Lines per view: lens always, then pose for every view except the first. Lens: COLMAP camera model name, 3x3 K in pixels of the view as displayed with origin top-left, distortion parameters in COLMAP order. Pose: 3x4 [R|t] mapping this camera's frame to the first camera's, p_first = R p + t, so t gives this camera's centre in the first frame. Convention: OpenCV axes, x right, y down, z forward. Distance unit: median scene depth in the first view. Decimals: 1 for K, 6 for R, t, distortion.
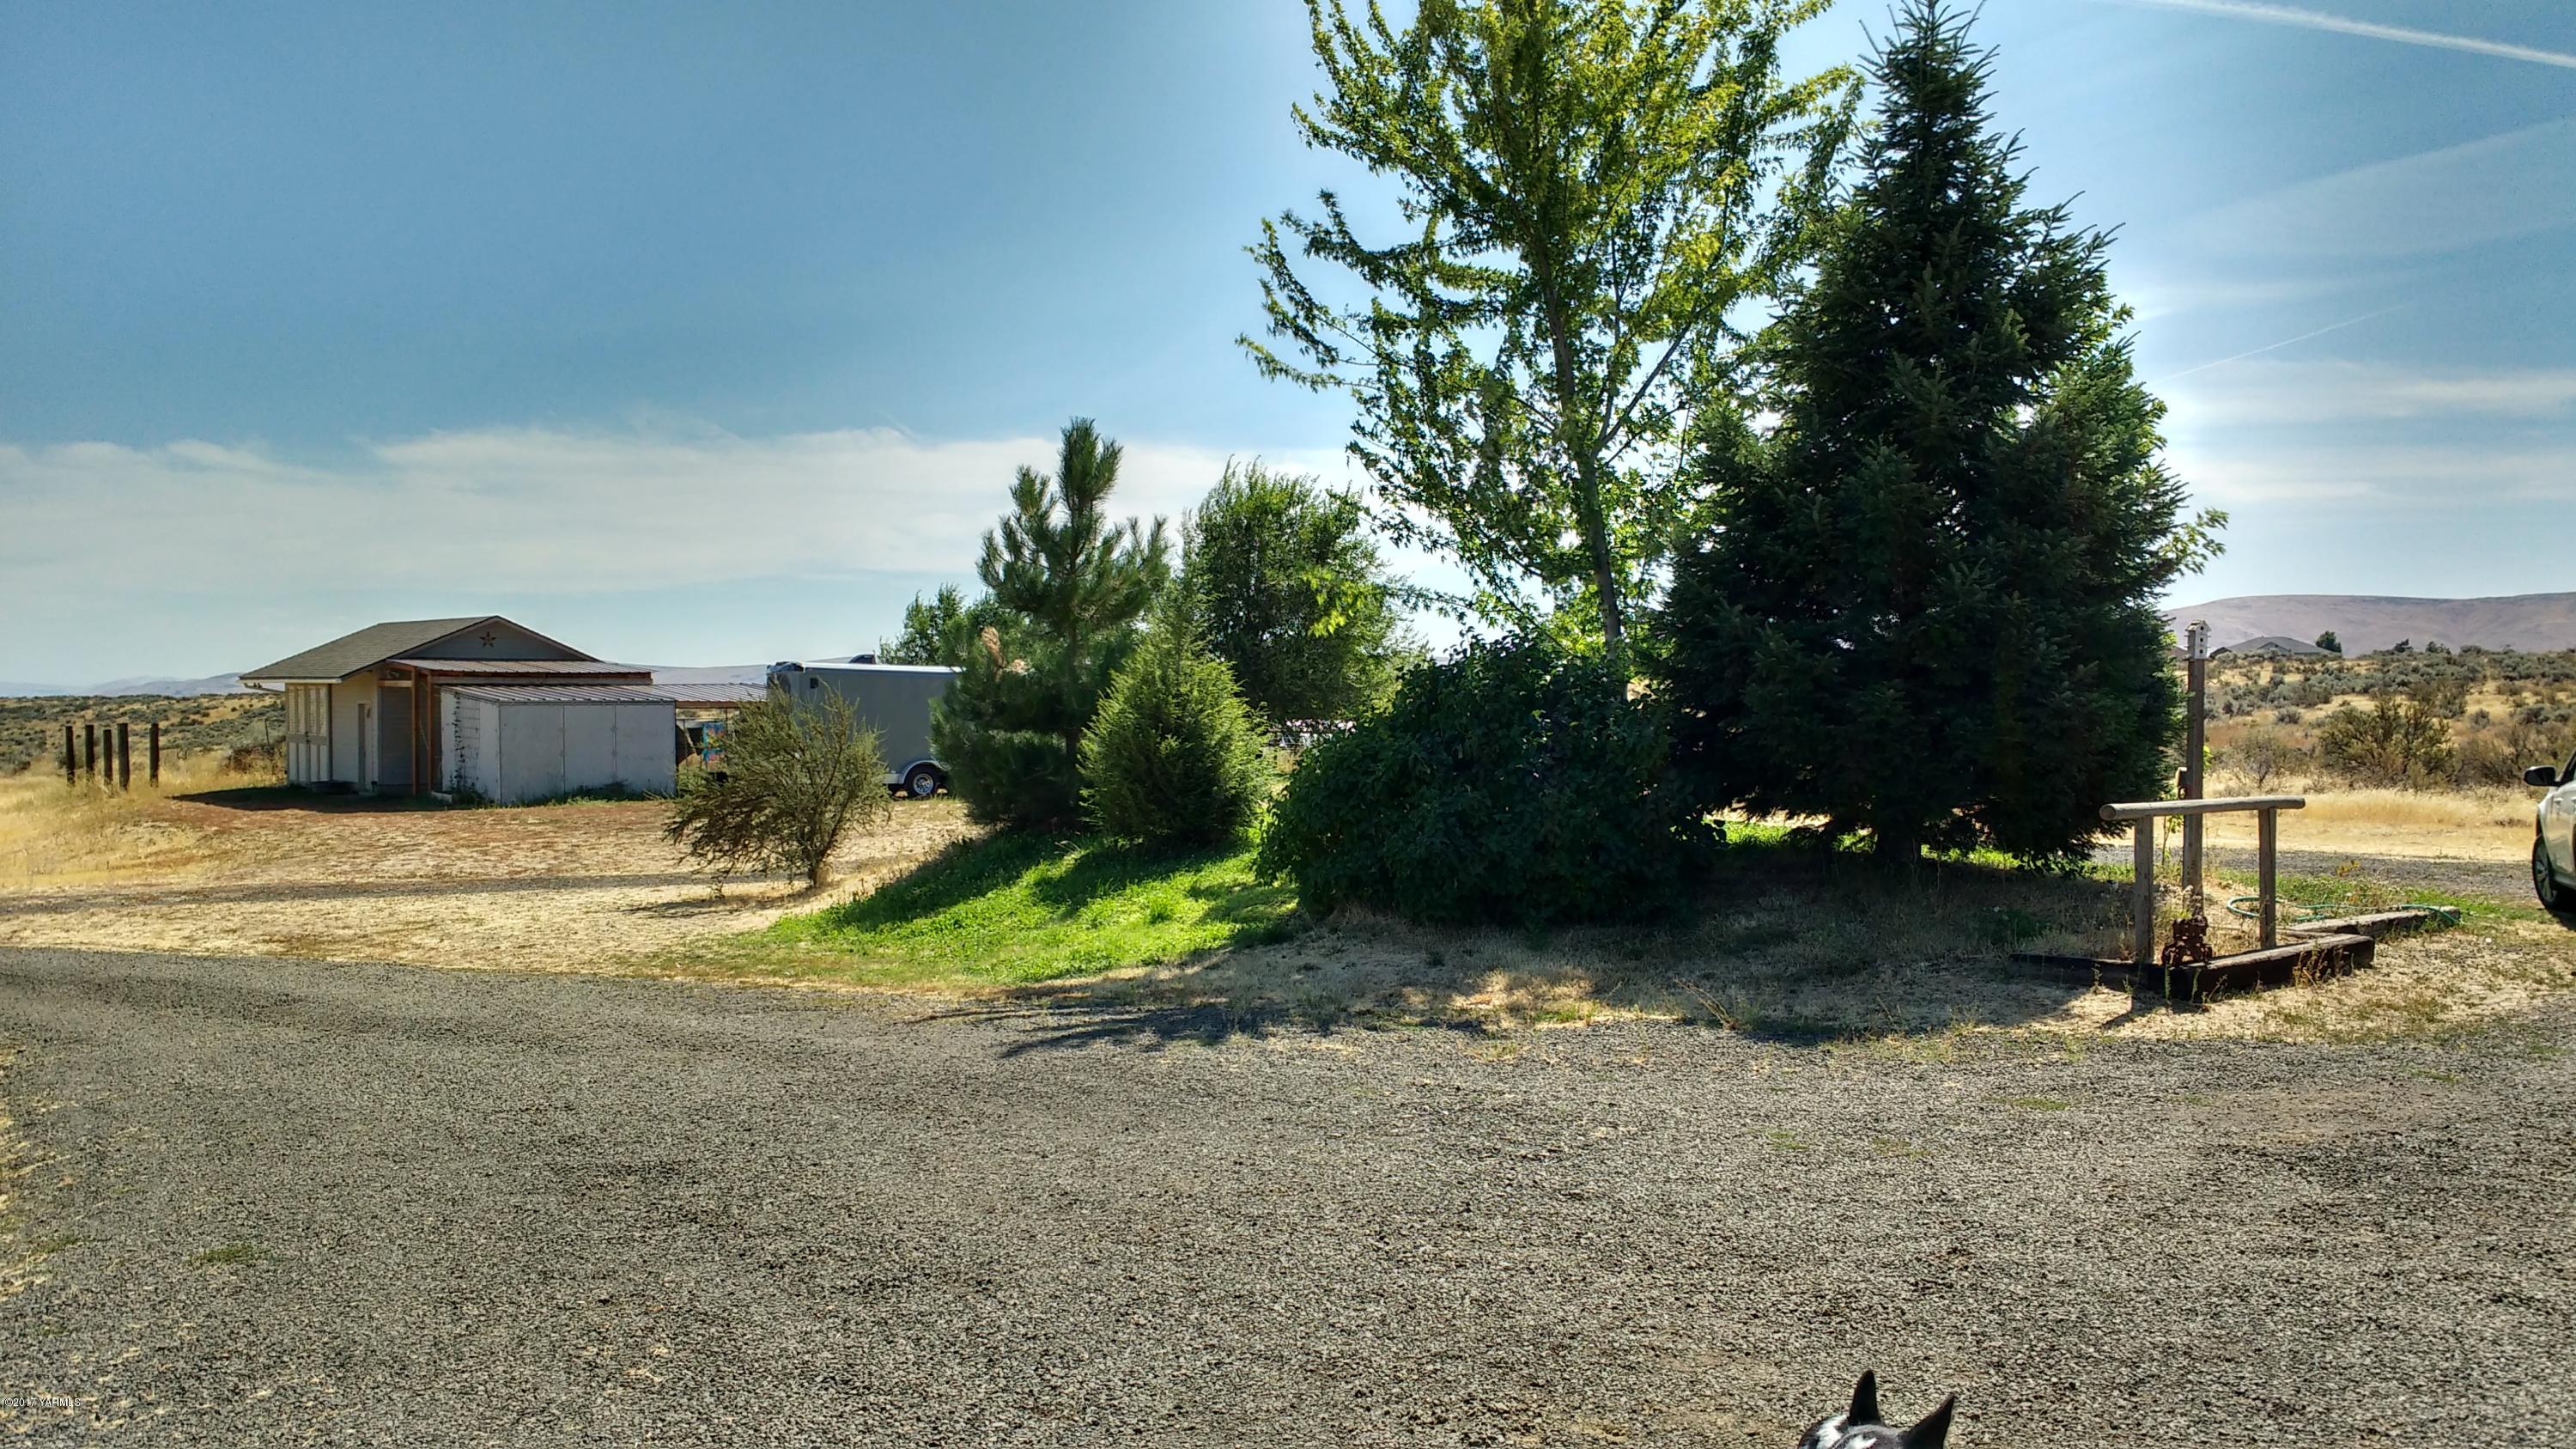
lens RADIAL K [[2031.0, 0, 1297.5], [0, 2031.0, 736.5], [0, 0, 1]] dist [0.113844, -0.183408]
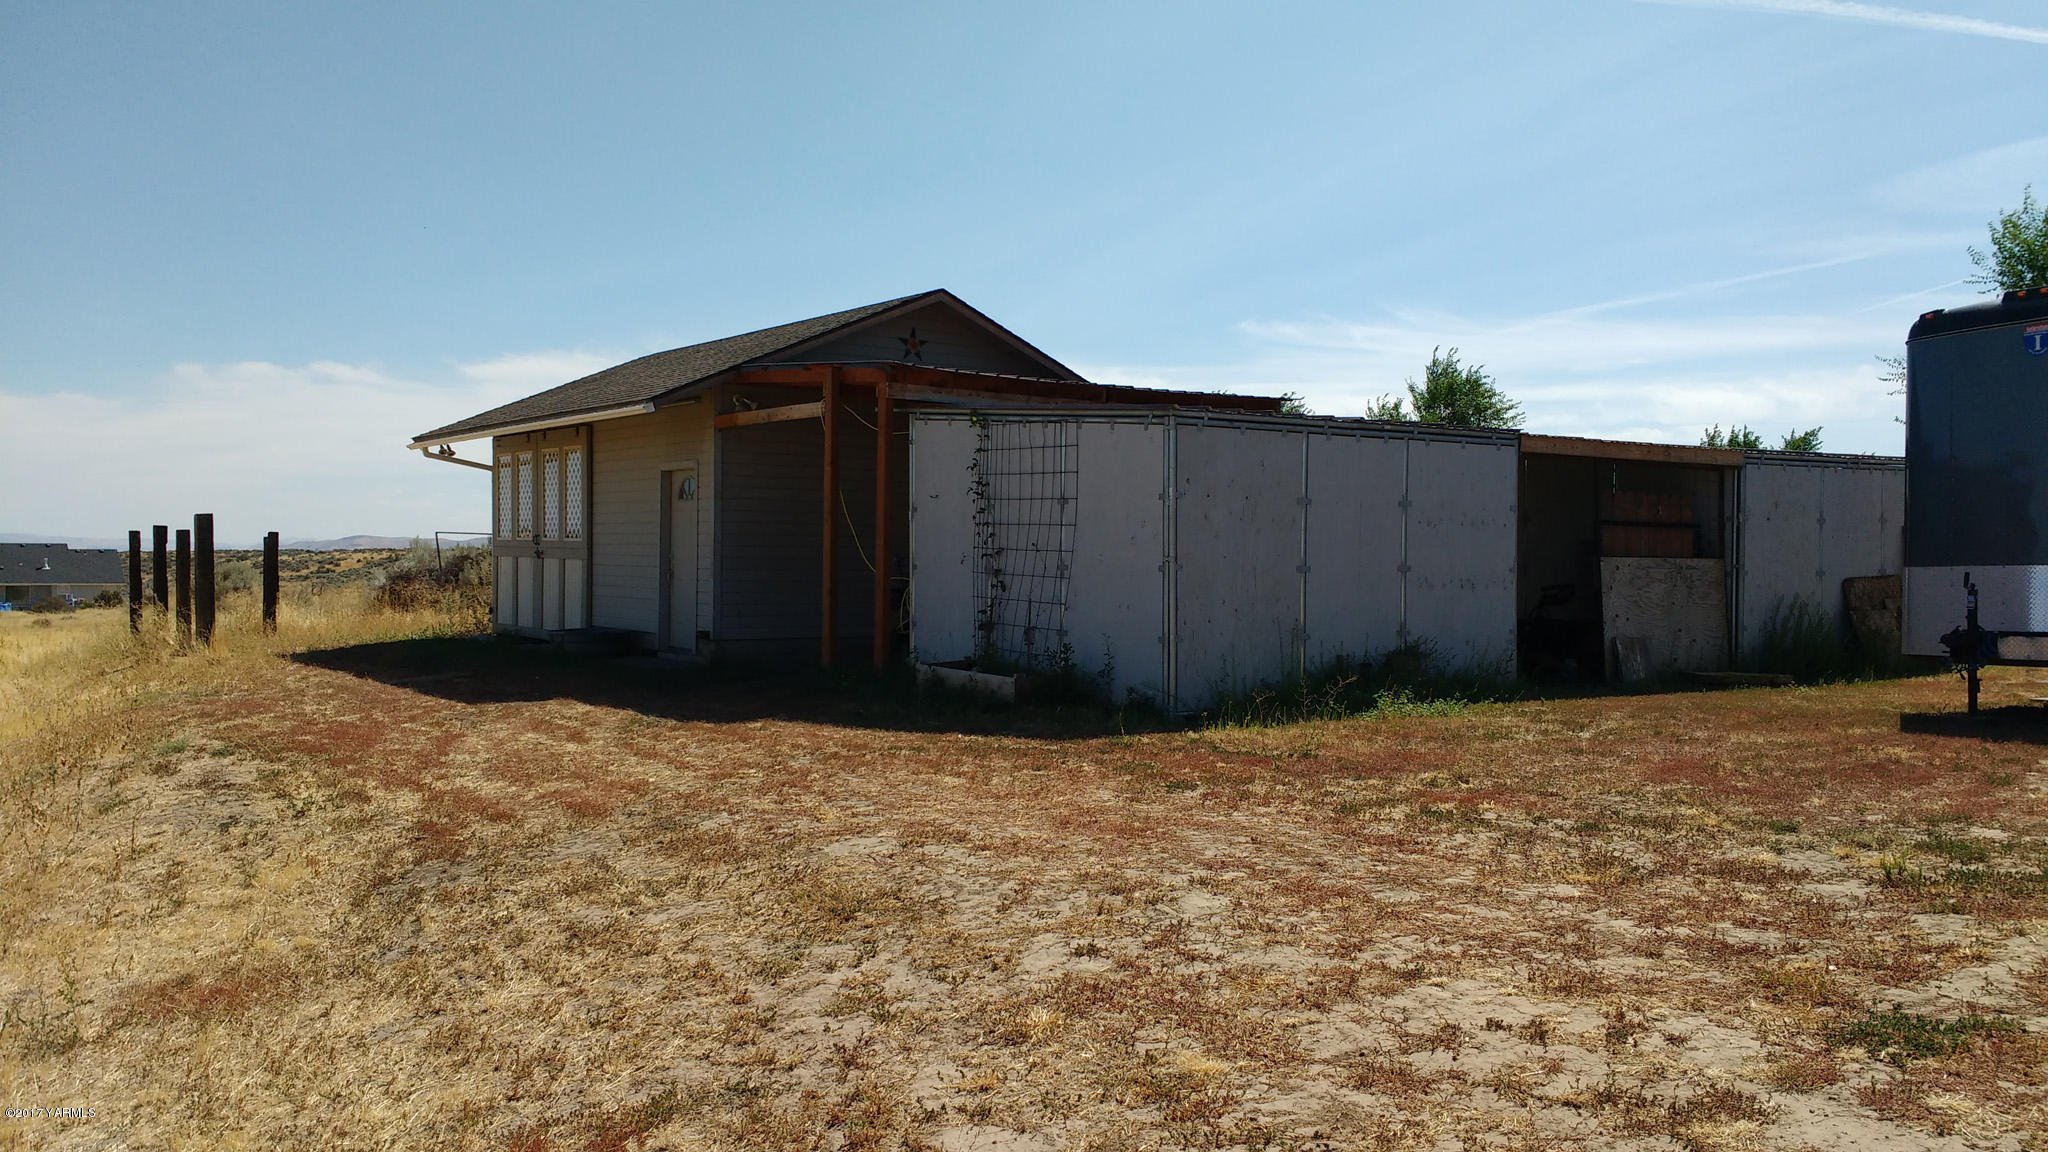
lens RADIAL K [[1614.5, 0, 1031.6], [0, 1614.5, 585.5], [0, 0, 1]] dist [0.113844, -0.183408]
pose [[0.996360, 0.008808, -0.084789, -0.323038], [-0.009050, 0.999956, -0.002472, 0.010802], [0.084763, 0.003230, 0.996396, 0.603031]]
